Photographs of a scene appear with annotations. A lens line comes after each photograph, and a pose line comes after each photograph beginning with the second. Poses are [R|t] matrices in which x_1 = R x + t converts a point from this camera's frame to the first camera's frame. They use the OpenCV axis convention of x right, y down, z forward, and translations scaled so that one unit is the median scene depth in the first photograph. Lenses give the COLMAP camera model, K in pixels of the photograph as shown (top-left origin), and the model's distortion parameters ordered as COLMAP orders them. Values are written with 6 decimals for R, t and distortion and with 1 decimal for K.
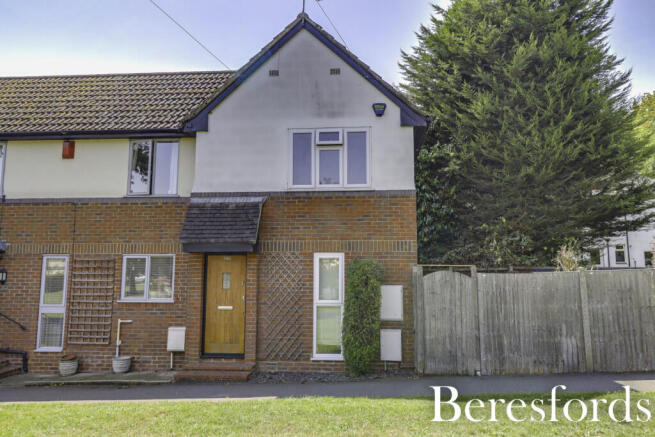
lens RADIAL K [[511.0, 0, 327.1], [0, 511.0, 208.8], [0, 0, 1]] dist [0.007853, 0.004531]
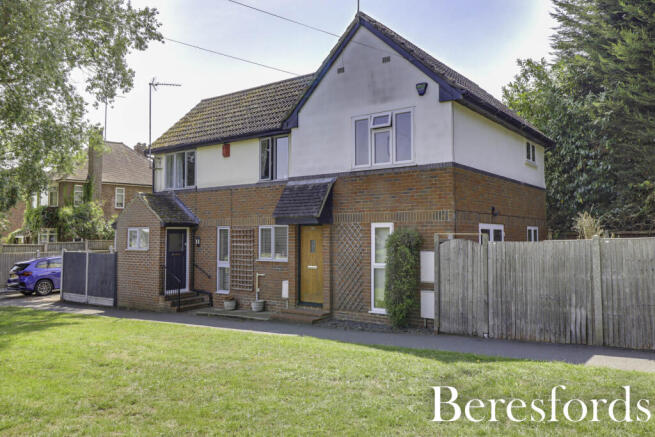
lens RADIAL K [[502.1, 0, 328.8], [0, 502.1, 209.2], [0, 0, 1]] dist [0.003419, -0.001937]
pose [[0.850951, -0.031764, -0.524284, 0.483210], [0.073525, 0.995545, 0.059020, -0.019391], [0.520074, -0.088771, 0.849496, -0.020563]]
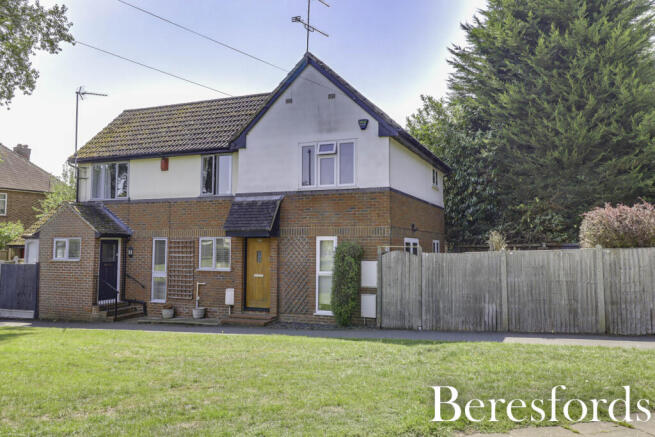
lens RADIAL K [[511.0, 0, 327.1], [0, 511.0, 208.8], [0, 0, 1]] dist [0.007853, 0.004531]
pose [[0.952094, -0.021364, -0.305059, 0.403006], [0.039149, 0.997864, 0.052302, -0.053859], [0.303290, -0.061739, 0.950896, -0.257328]]
